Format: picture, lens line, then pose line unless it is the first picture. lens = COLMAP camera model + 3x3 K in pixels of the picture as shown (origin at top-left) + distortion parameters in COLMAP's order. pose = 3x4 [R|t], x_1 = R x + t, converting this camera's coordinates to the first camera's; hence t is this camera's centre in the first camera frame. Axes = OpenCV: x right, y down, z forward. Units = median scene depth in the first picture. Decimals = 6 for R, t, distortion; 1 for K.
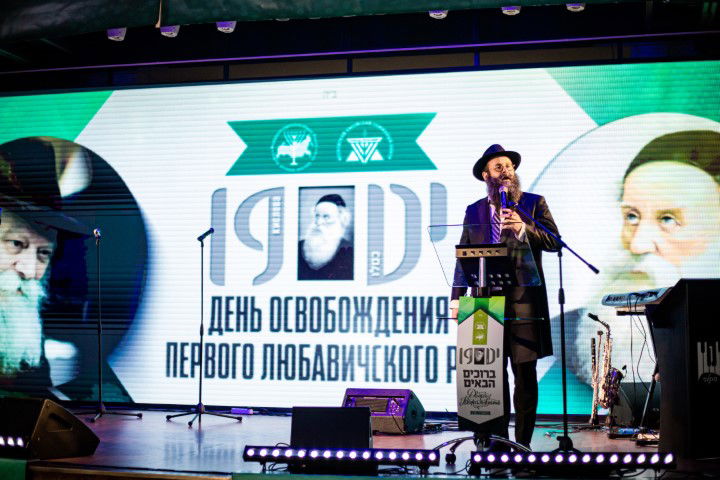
lens RADIAL K [[1263.2, 0, 360.0], [0, 1263.2, 240.0], [0, 0, 1]] dist [-0.084243, 0.039939]
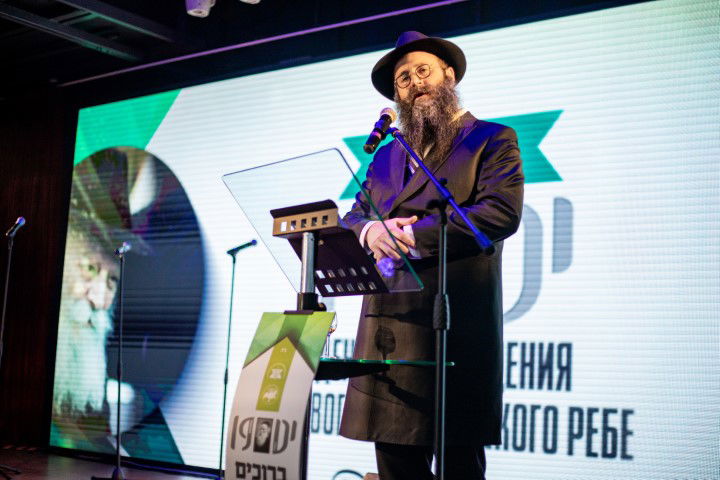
lens RADIAL K [[1263.2, 0, 360.0], [0, 1263.2, 240.0], [0, 0, 1]] dist [-0.084243, 0.039939]
pose [[0.982642, 0.017765, -0.184657, 0.081285], [-0.025274, 0.998943, -0.038386, 0.013627], [0.183780, 0.042386, 0.982053, 0.202947]]
